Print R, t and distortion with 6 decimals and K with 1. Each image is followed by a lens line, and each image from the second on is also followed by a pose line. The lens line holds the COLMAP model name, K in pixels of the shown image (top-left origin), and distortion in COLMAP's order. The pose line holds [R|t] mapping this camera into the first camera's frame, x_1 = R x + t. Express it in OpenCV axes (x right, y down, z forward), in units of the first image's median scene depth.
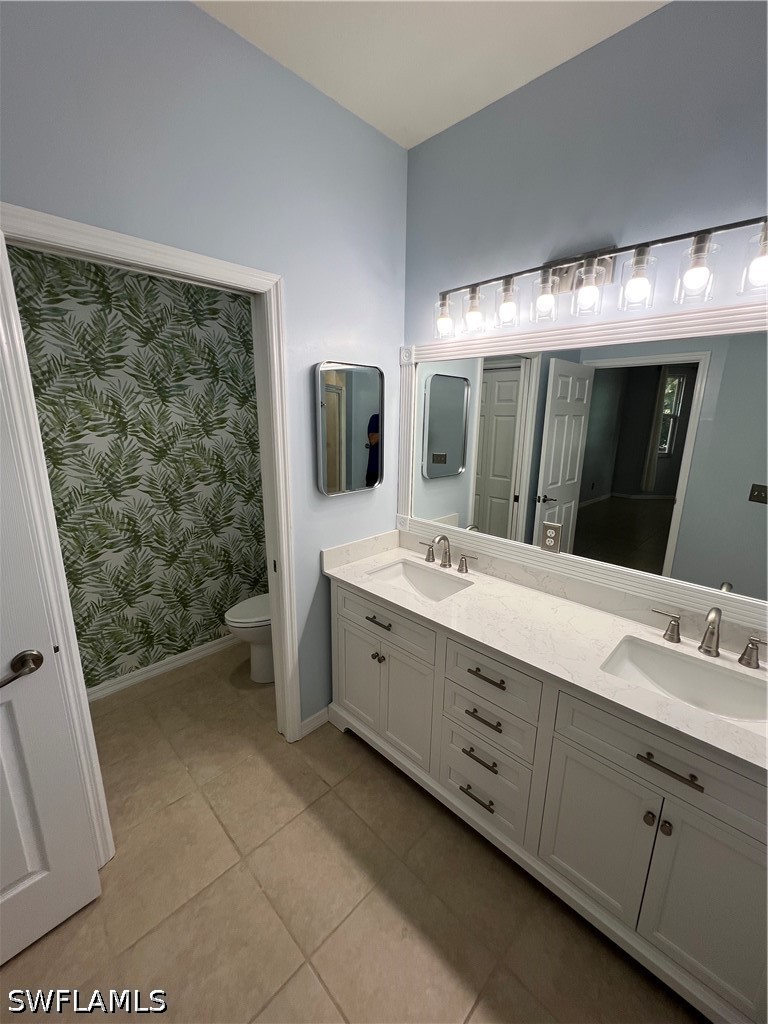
lens RADIAL K [[412.9, 0, 384.1], [0, 412.9, 510.7], [0, 0, 1]] dist [-0.000113, 0.000108]
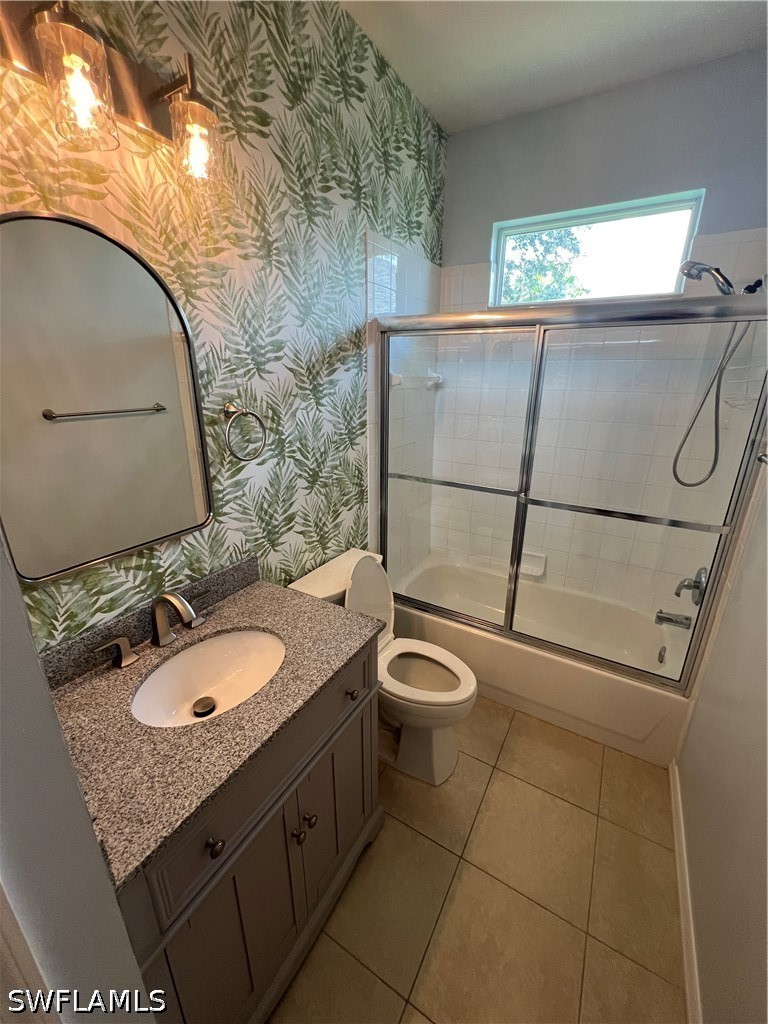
lens RADIAL K [[409.8, 0, 384.3], [0, 409.8, 513.2], [0, 0, 1]] dist [-0.004193, 0.000931]
pose [[0.971201, -0.079014, 0.224778, -0.622592], [0.056628, 0.992926, 0.104357, -0.153728], [-0.231434, -0.088623, 0.968806, 0.287468]]
